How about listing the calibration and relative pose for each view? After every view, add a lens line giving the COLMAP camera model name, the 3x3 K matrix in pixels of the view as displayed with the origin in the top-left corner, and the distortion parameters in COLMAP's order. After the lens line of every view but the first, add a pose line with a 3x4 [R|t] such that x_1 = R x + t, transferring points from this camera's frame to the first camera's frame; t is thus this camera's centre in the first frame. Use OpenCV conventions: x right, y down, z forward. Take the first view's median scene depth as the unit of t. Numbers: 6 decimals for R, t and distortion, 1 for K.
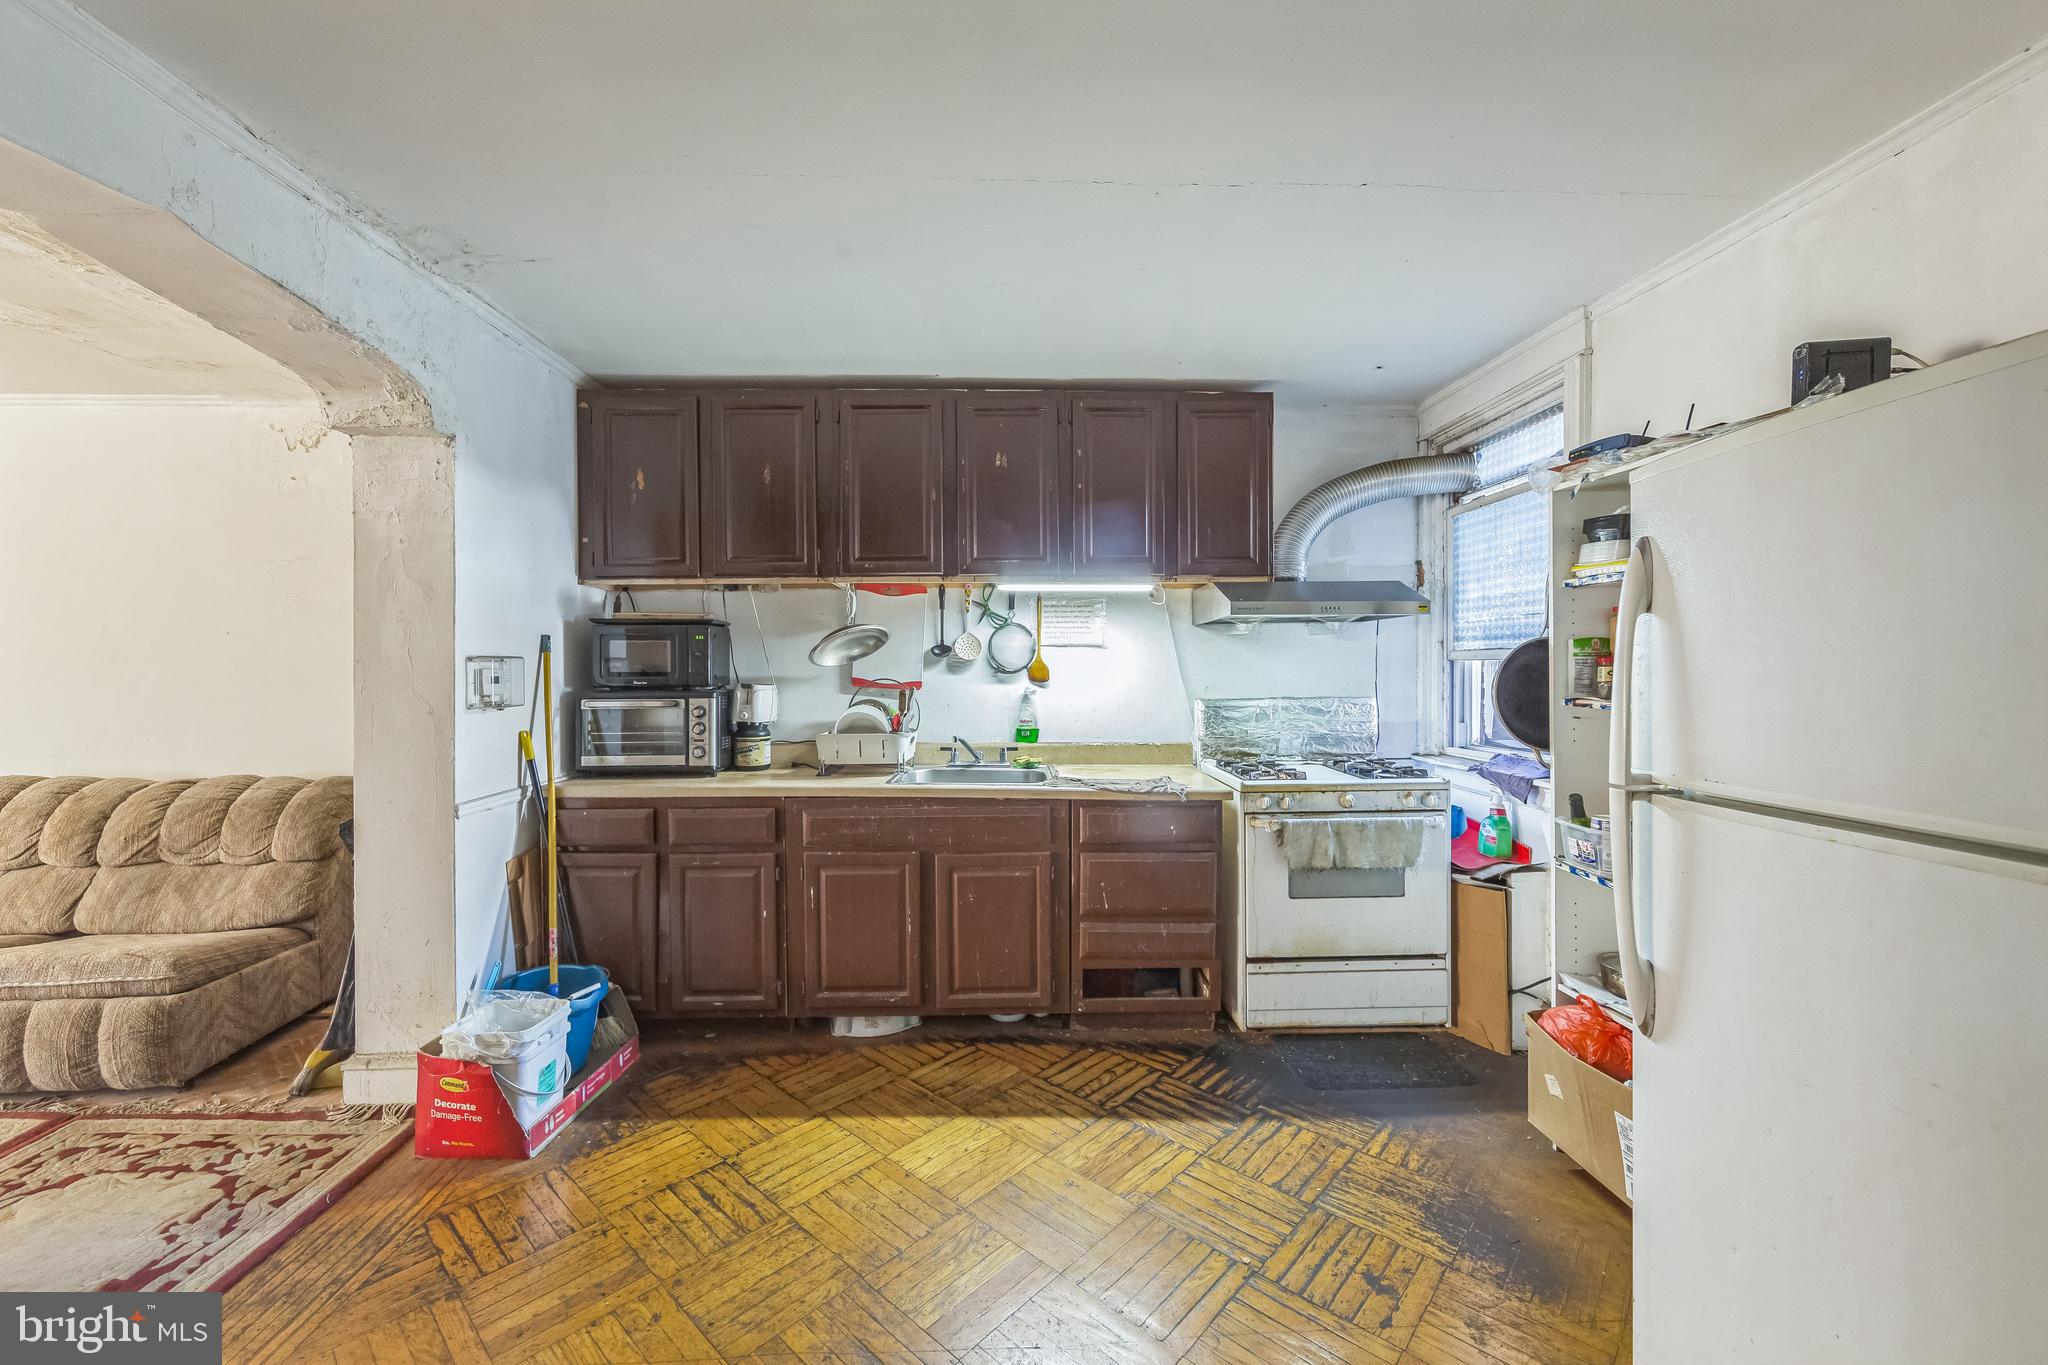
lens RADIAL K [[805.9, 0, 1015.7], [0, 805.9, 677.9], [0, 0, 1]] dist [-0.001337, -0.000179]
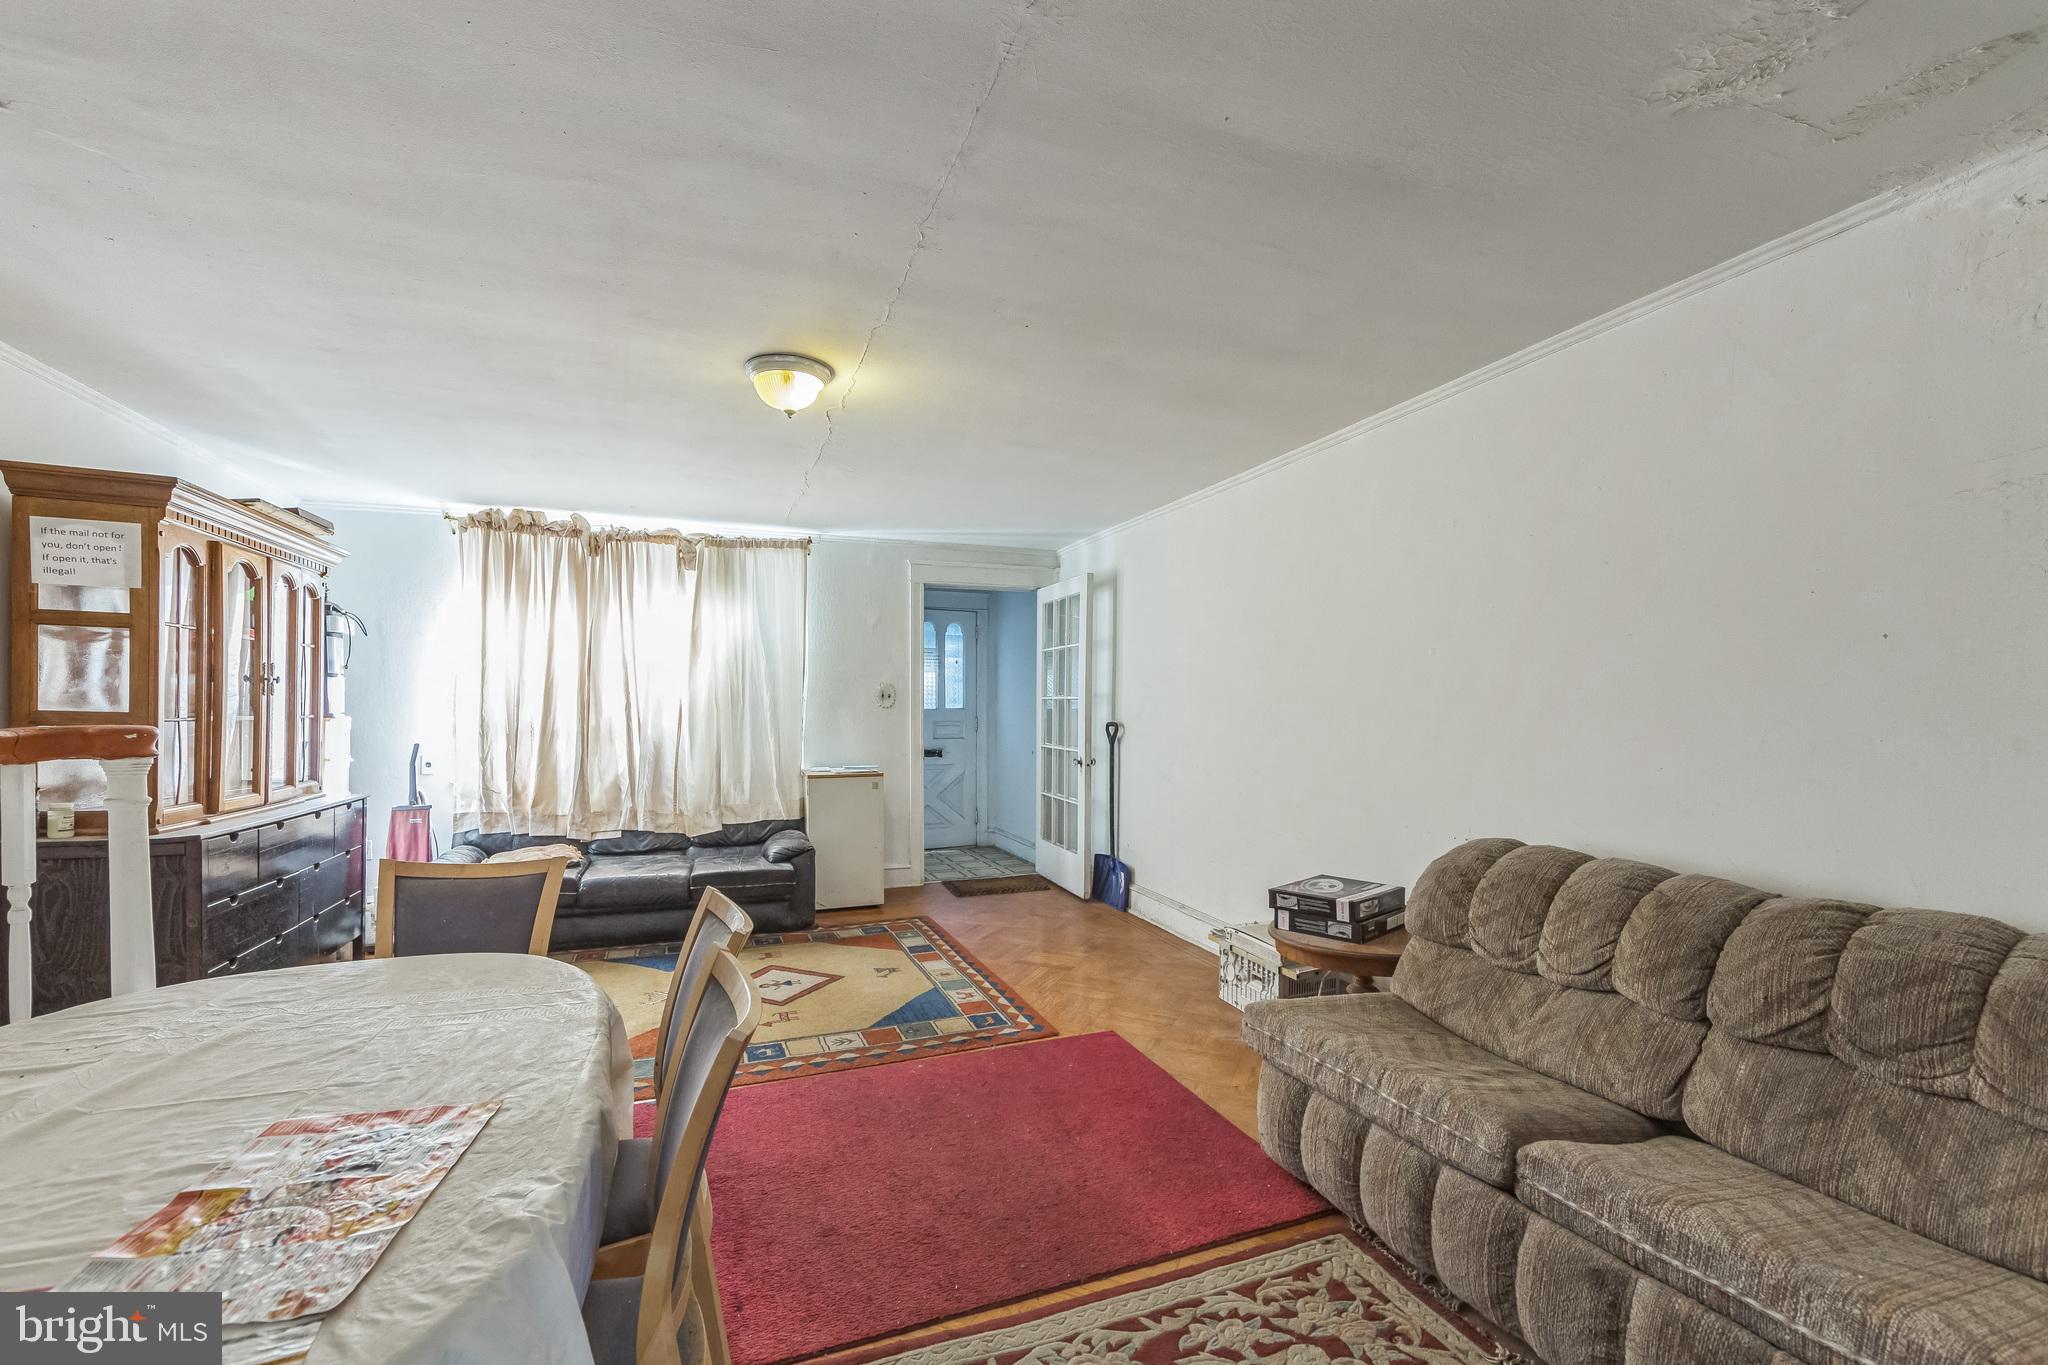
lens RADIAL K [[825.8, 0, 1006.7], [0, 825.8, 732.8], [0, 0, 1]] dist [-0.000626, -0.000038]
pose [[0.311507, 0.031335, -0.949727, -0.723206], [-0.005925, 0.999501, 0.031033, -0.003758], [0.950226, -0.004039, 0.311537, 0.303156]]
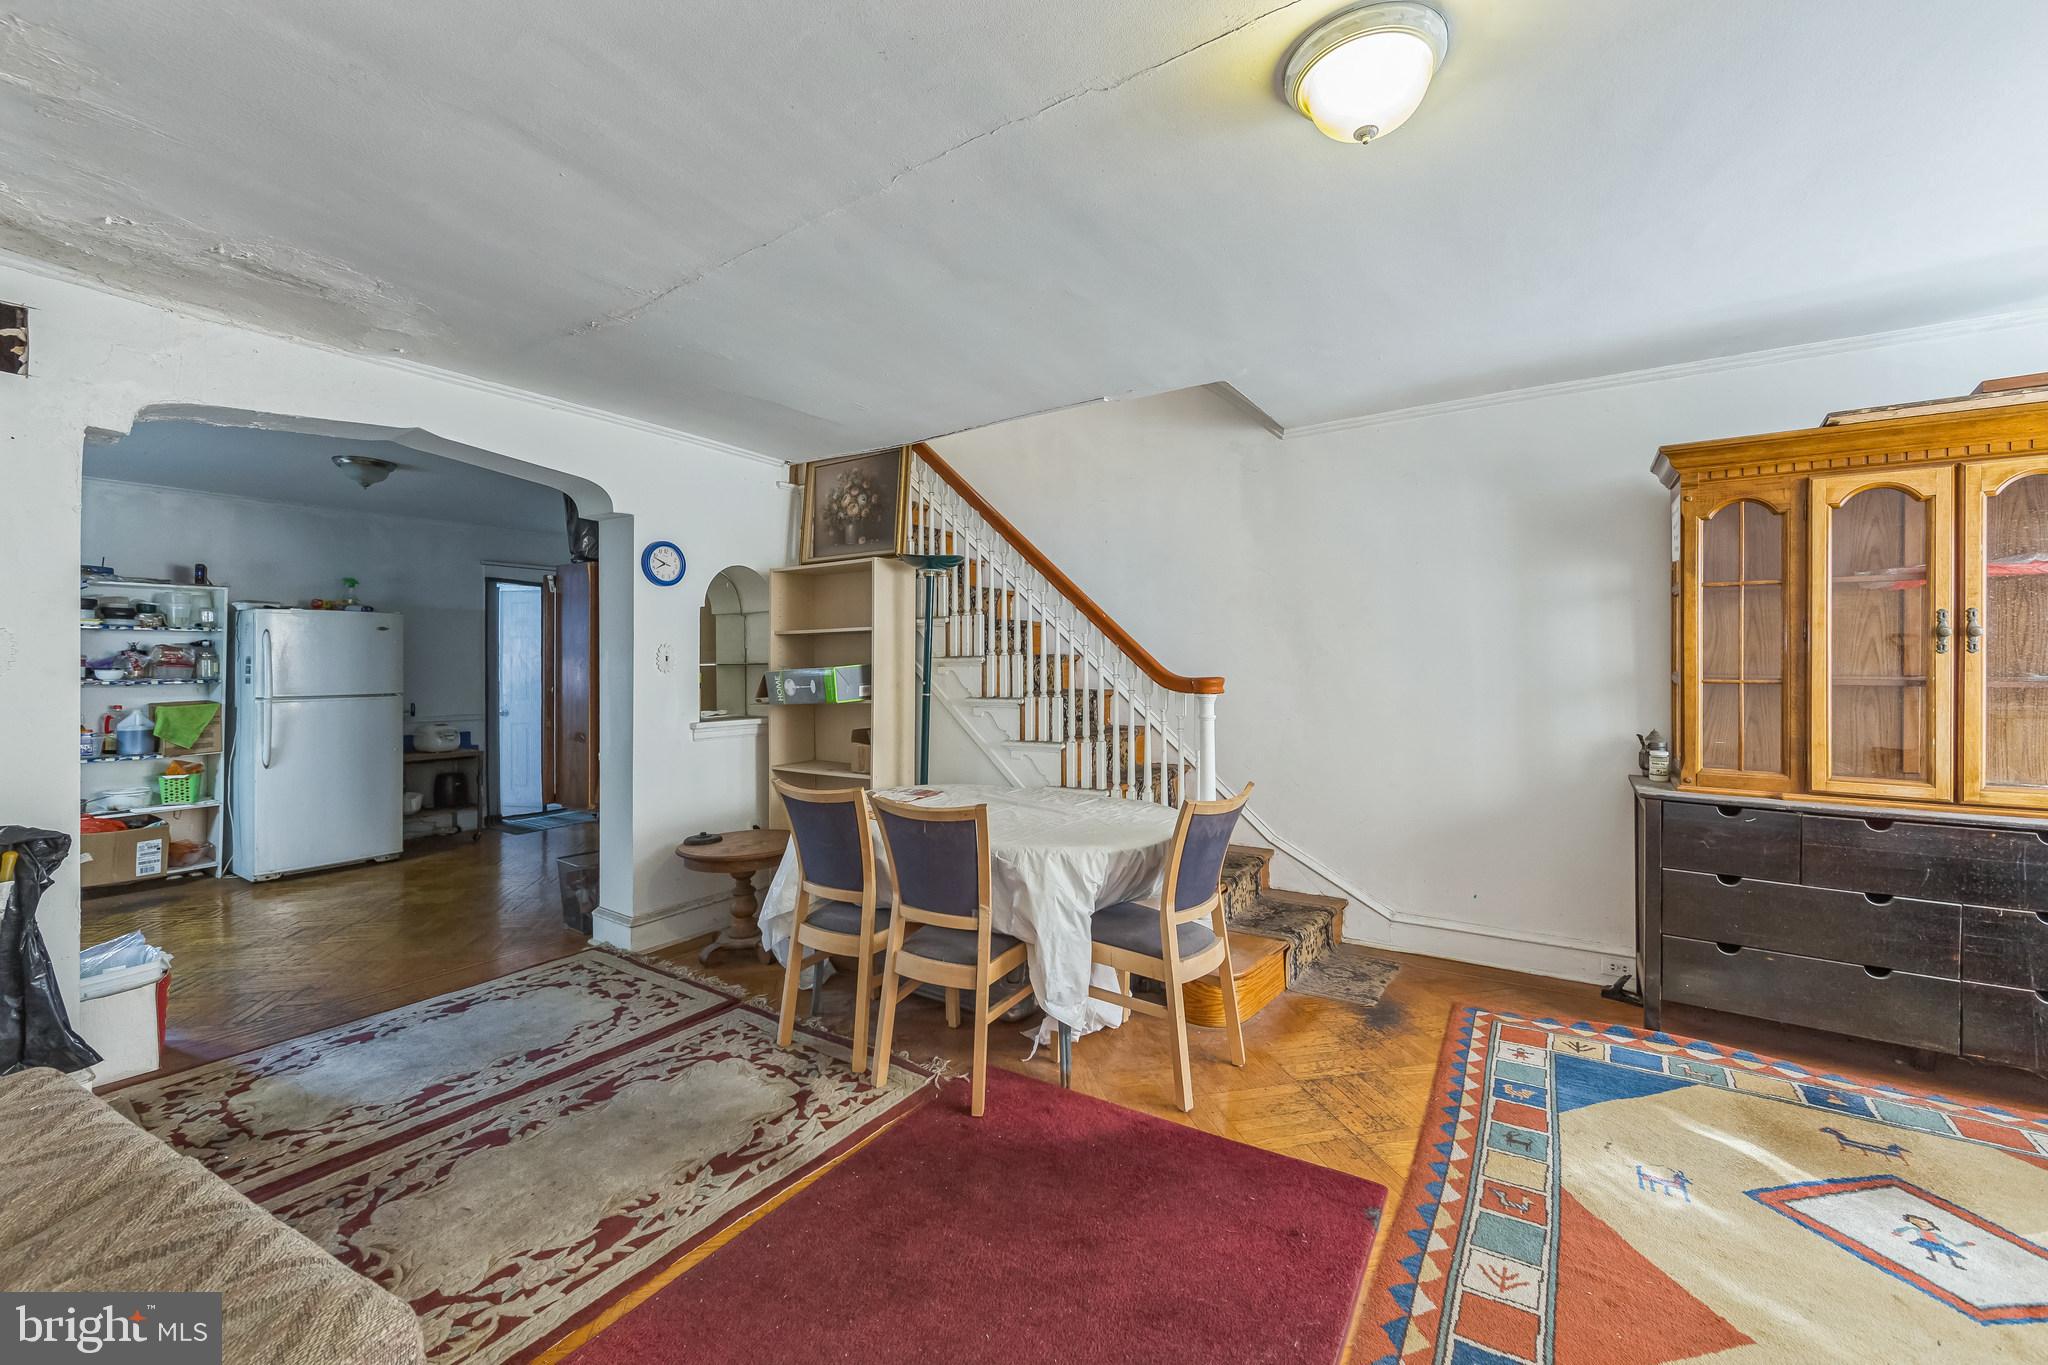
lens RADIAL K [[815.8, 0, 1007.0], [0, 815.8, 657.9], [0, 0, 1]] dist [-0.000914, -0.000129]
pose [[-0.807979, 0.004807, 0.589192, -1.837721], [0.006195, 0.999981, 0.000337, -0.012894], [-0.589179, 0.003922, -0.807993, 0.908348]]
